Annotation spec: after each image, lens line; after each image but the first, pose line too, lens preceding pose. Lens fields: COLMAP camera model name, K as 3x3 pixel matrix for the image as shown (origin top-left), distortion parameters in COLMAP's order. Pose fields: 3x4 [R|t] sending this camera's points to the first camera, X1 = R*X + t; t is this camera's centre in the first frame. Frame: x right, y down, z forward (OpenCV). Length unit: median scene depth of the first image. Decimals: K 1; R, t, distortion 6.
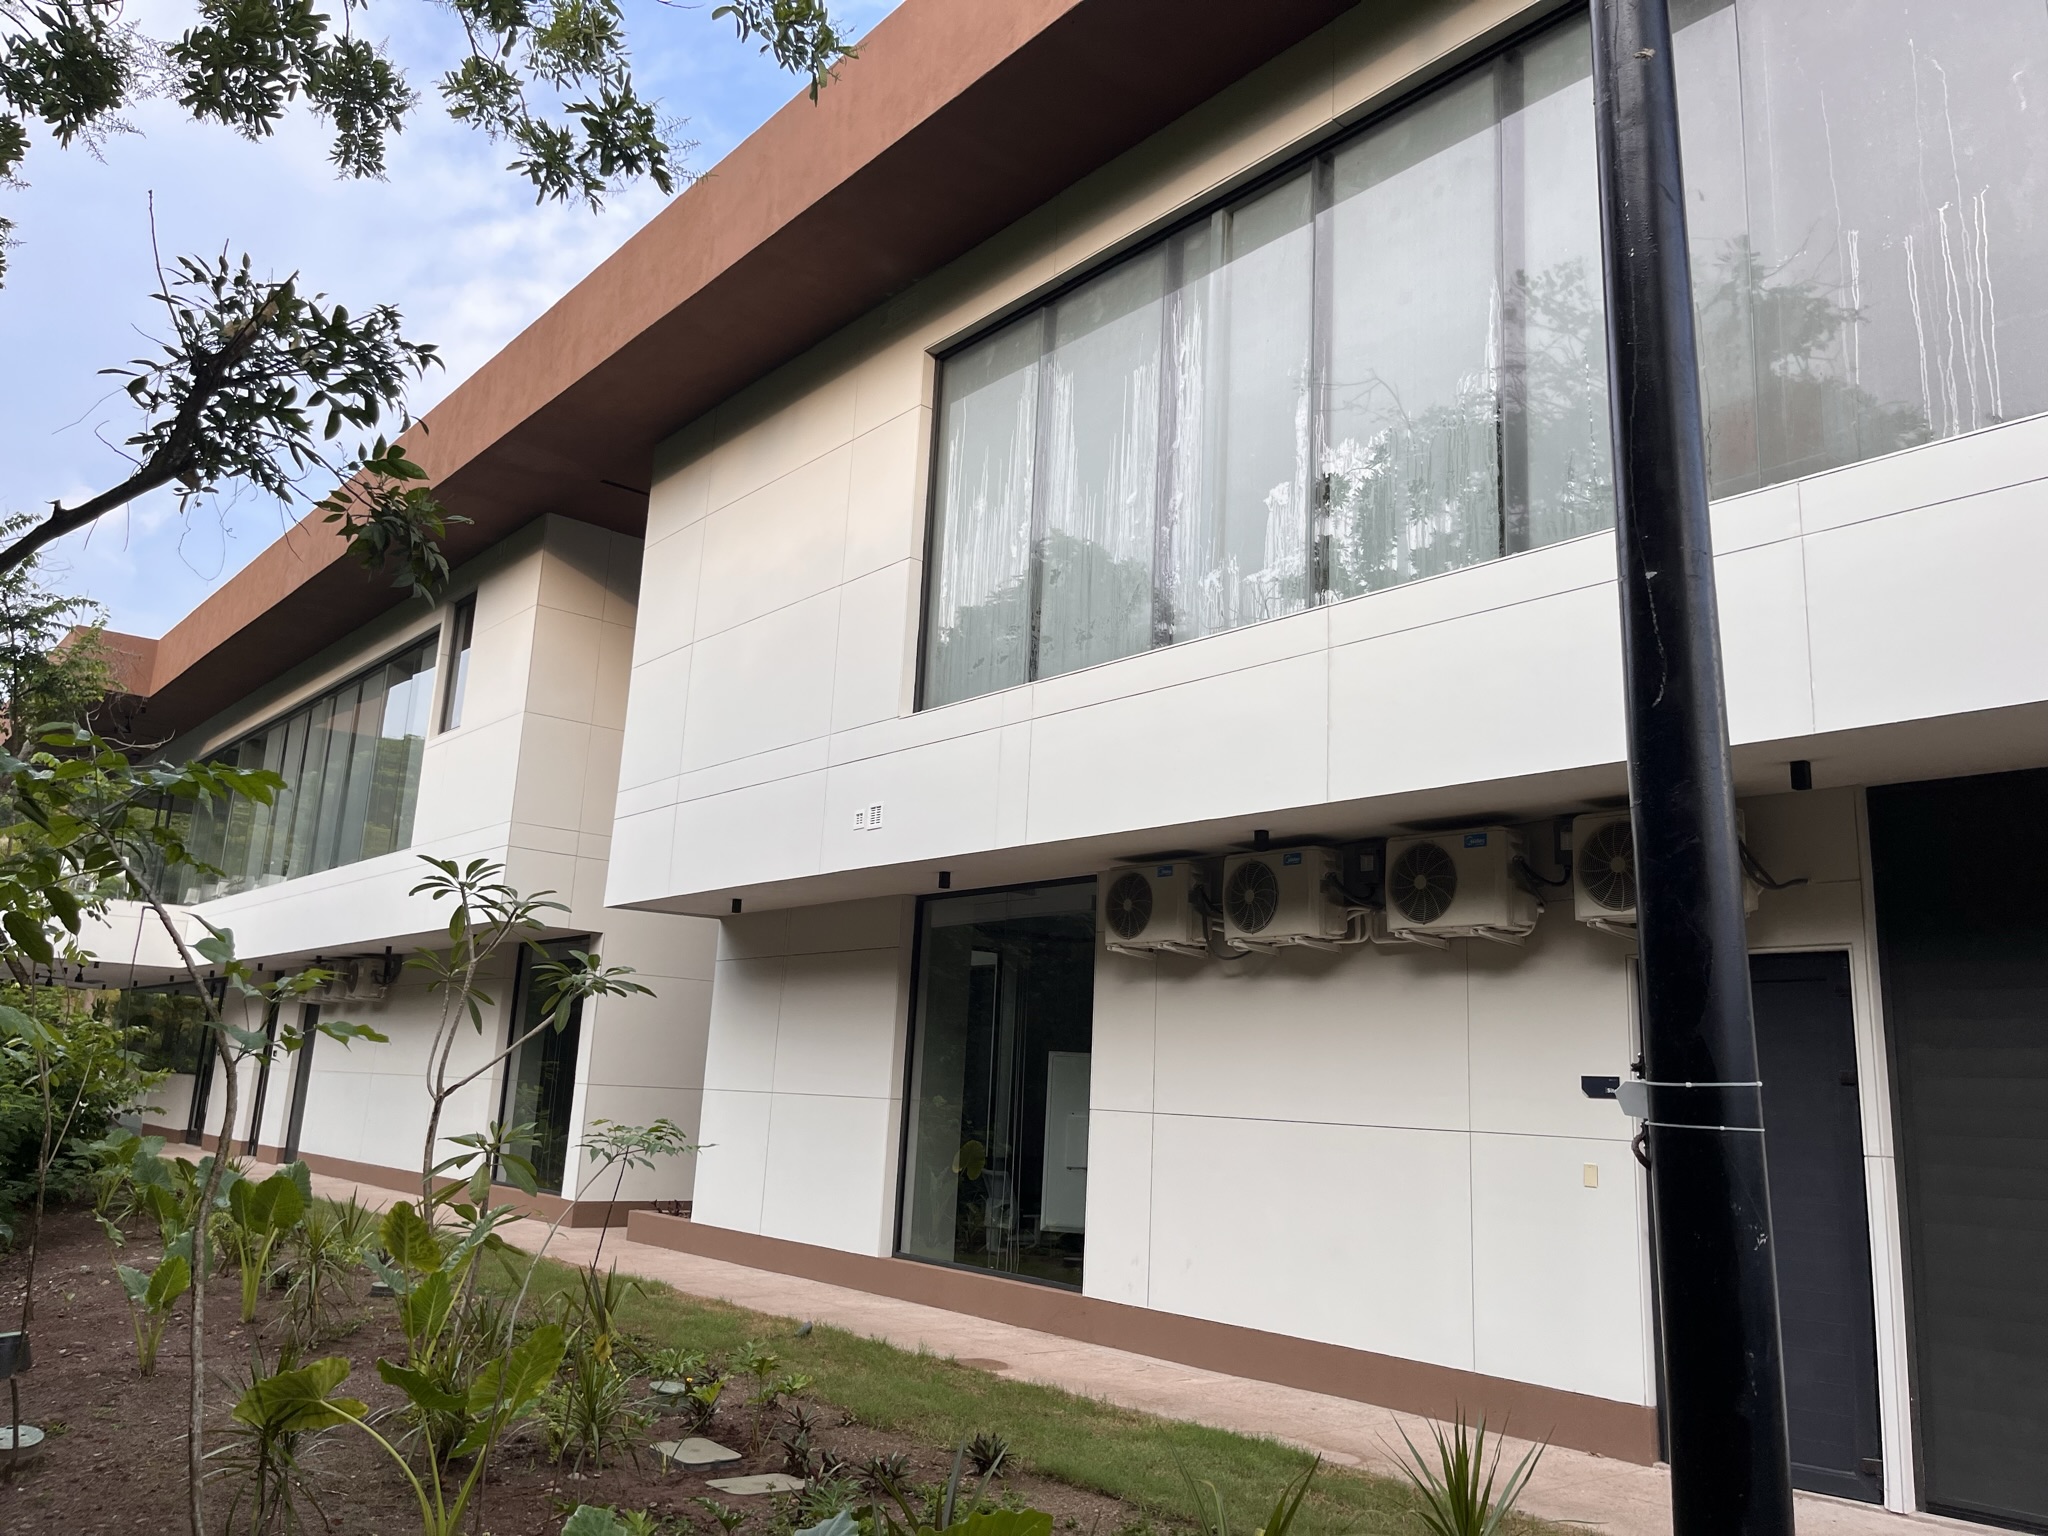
lens RADIAL K [[1550.3, 0, 1000.7], [0, 1550.3, 762.5], [0, 0, 1]] dist [0.063310, -0.094719]
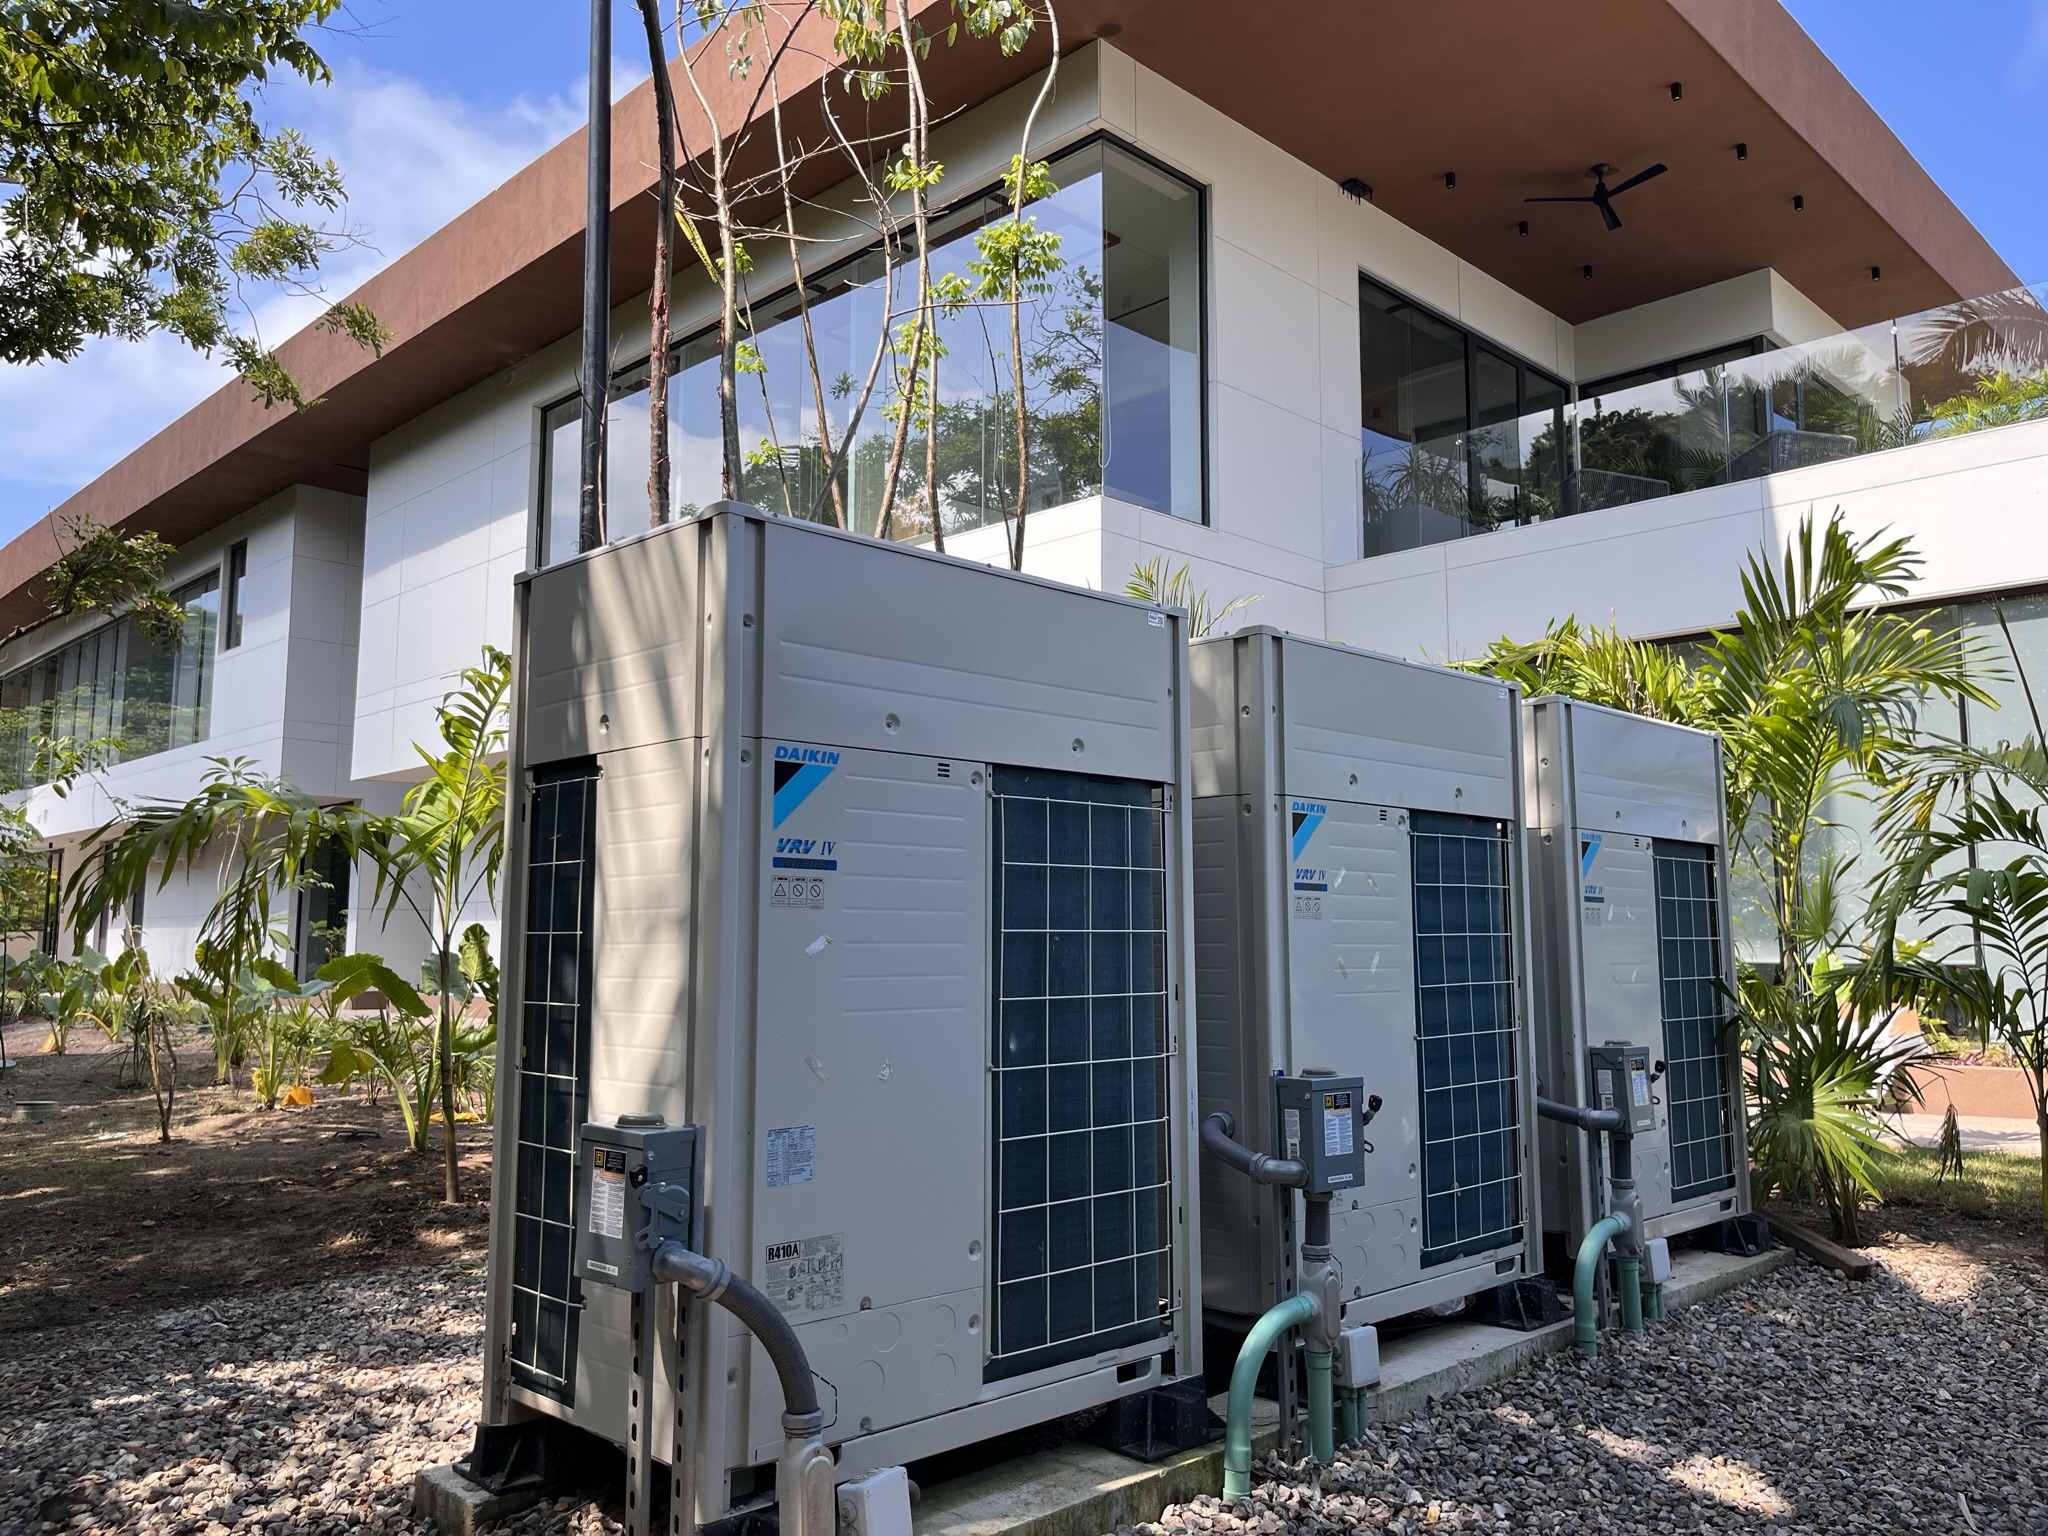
lens RADIAL K [[1554.0, 0, 1023.0], [0, 1554.0, 763.7], [0, 0, 1]] dist [0.039979, -0.031465]
pose [[0.994006, -0.036588, 0.103025, 0.314109], [0.026467, 0.994840, 0.097946, -0.069318], [-0.106077, -0.094632, 0.989845, -0.712127]]
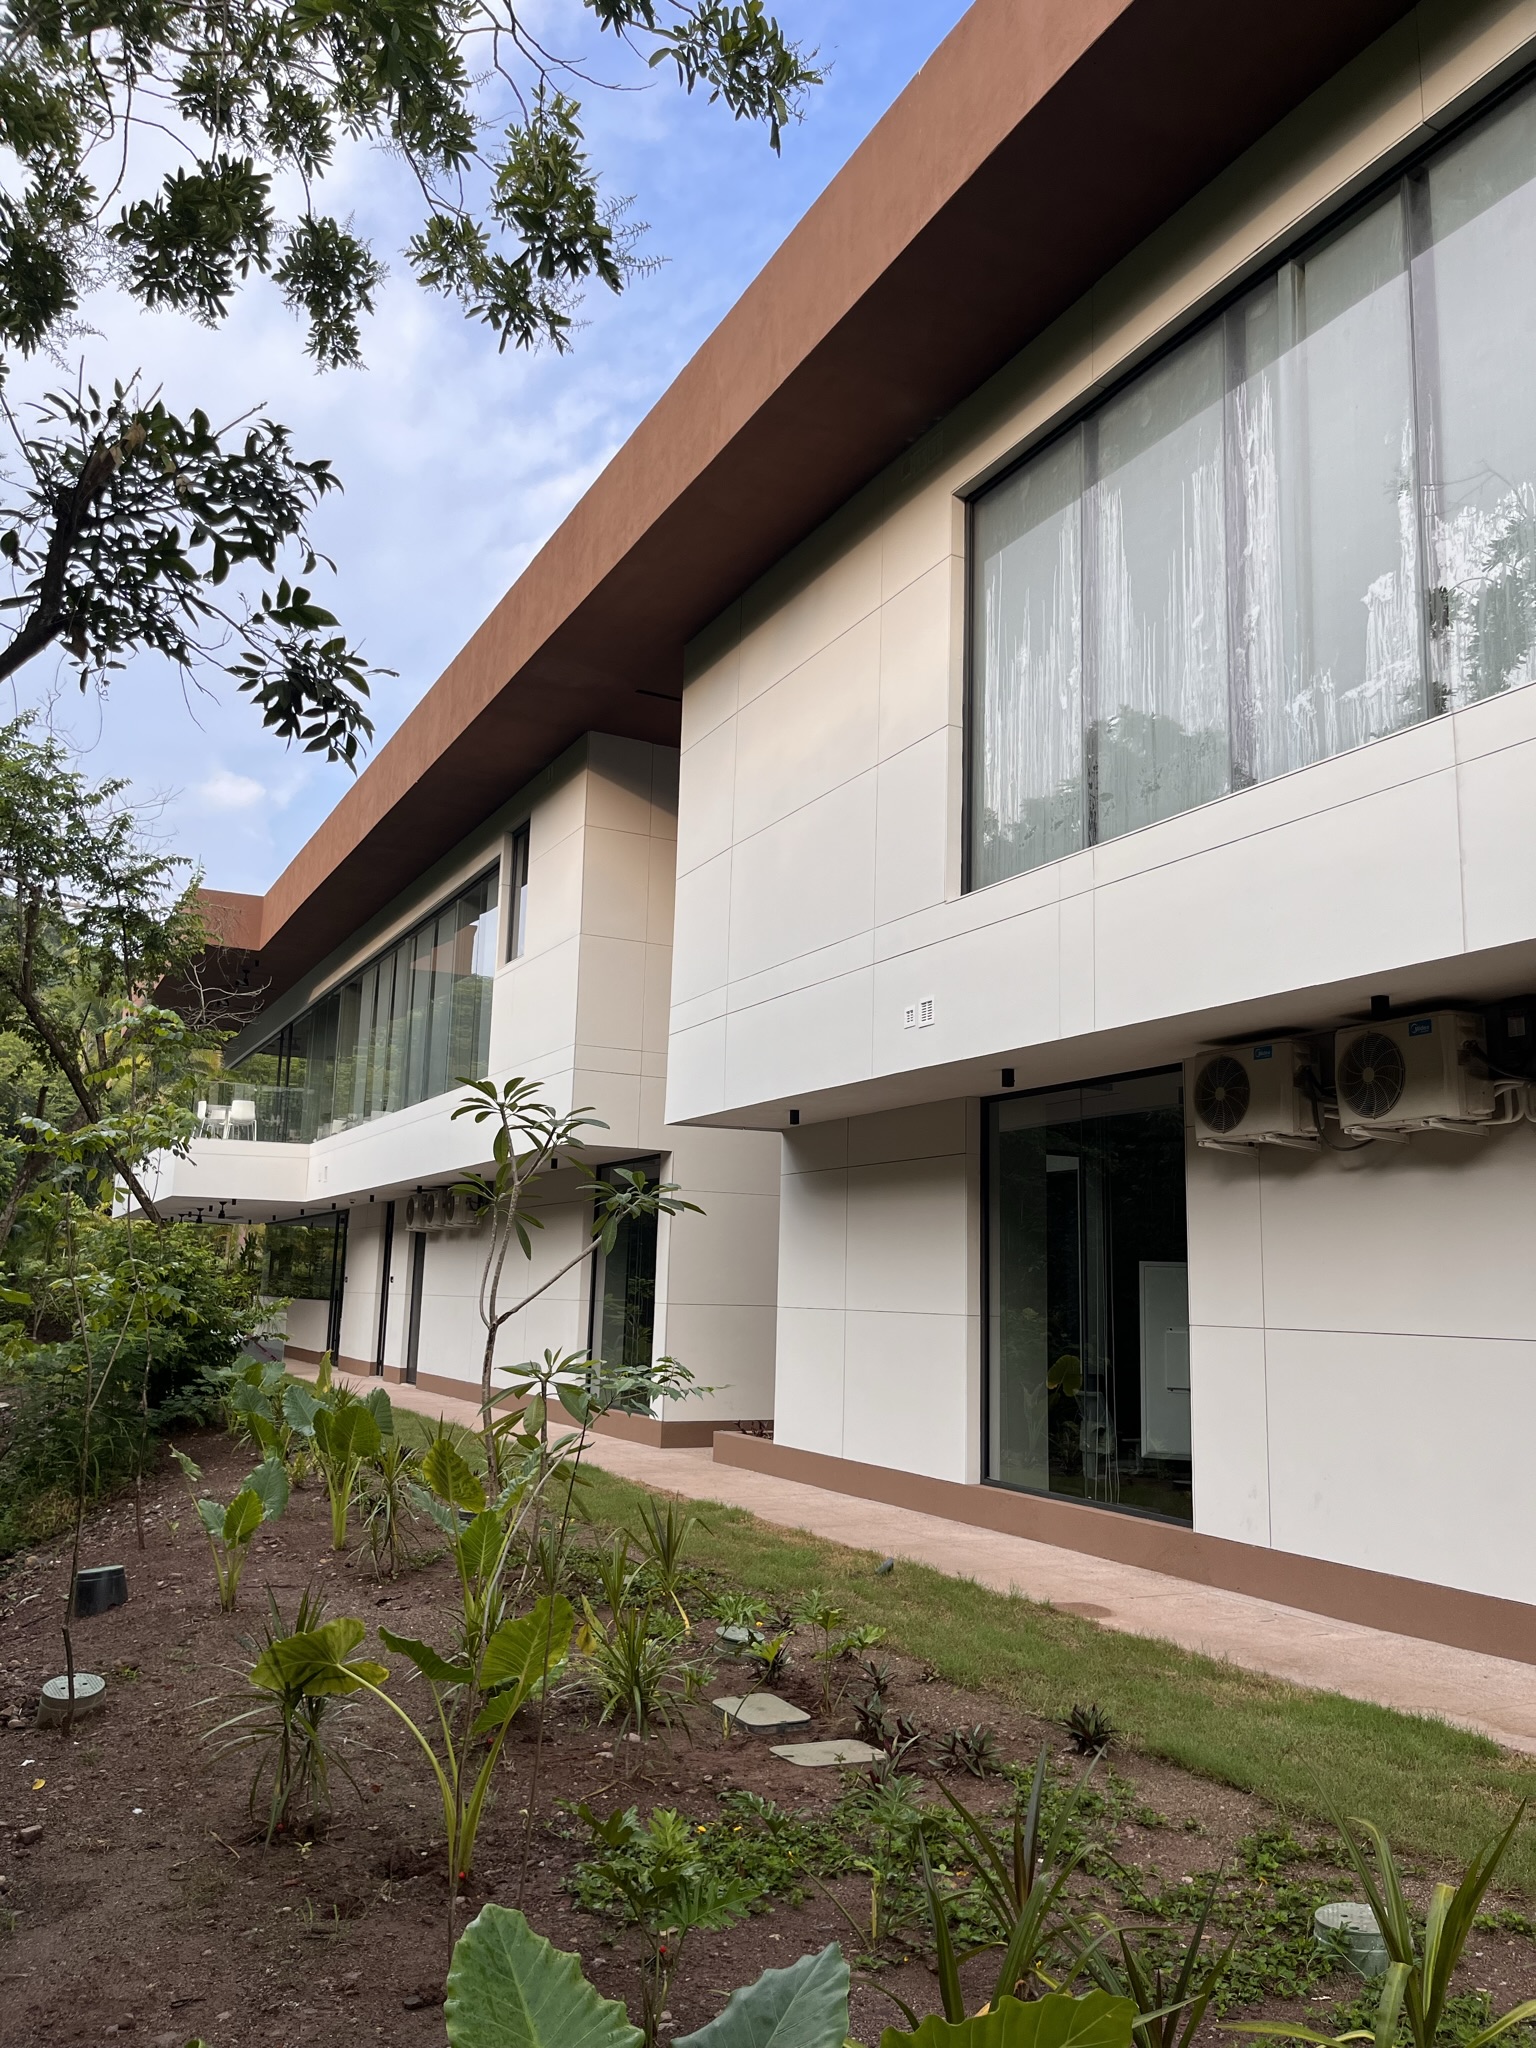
lens RADIAL K [[1537.9, 0, 768.0], [0, 1537.9, 1024.0], [0, 0, 1]] dist [0.032473, -0.003862]
pose [[0.977571, -0.059020, -0.202167, 0.011412], [0.065083, 0.997604, 0.023471, 0.016600], [0.200297, -0.036102, 0.979070, 0.105502]]
